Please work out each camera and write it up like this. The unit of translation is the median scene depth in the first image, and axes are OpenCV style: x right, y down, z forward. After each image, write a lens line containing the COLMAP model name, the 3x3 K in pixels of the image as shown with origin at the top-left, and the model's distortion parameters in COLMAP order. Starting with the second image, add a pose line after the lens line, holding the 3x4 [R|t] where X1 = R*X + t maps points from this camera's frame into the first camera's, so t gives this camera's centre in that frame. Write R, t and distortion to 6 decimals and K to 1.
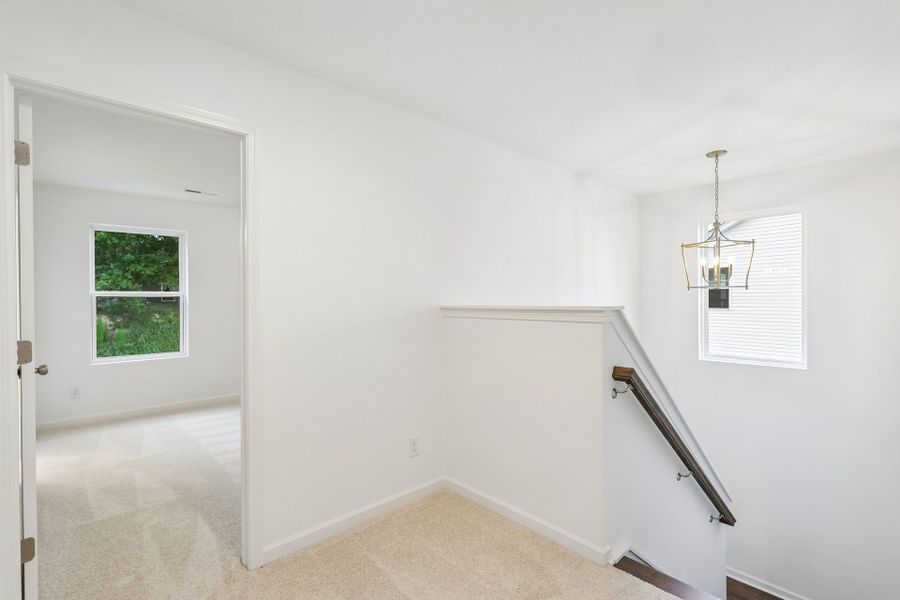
lens RADIAL K [[417.2, 0, 453.3], [0, 417.2, 301.5], [0, 0, 1]] dist [0.005215, 0.001651]
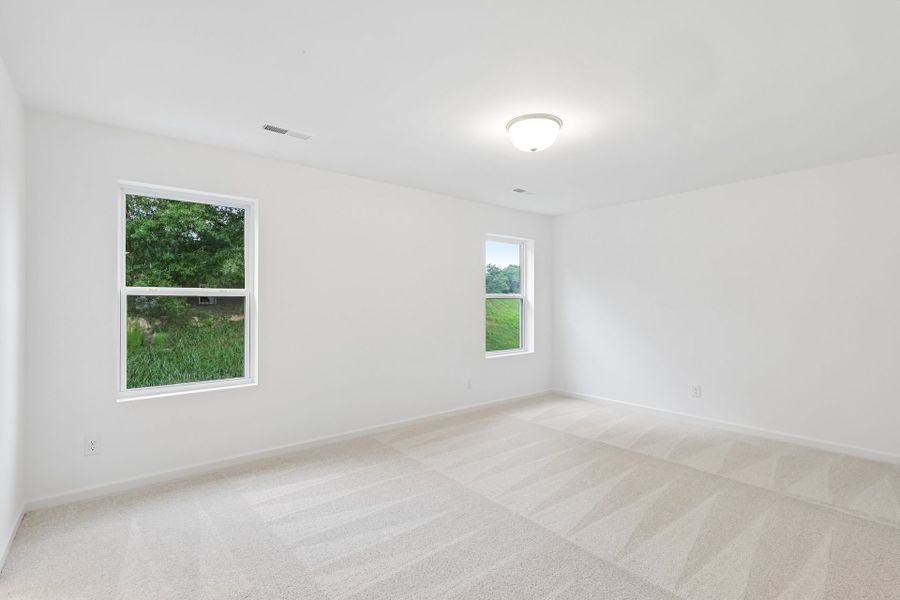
lens RADIAL K [[417.2, 0, 453.3], [0, 417.2, 301.5], [0, 0, 1]] dist [0.005215, 0.001651]
pose [[0.998334, 0.006951, -0.057281, -0.089641], [-0.007517, 0.999925, -0.009660, 0.000114], [0.057210, 0.010075, 0.998311, 0.110179]]
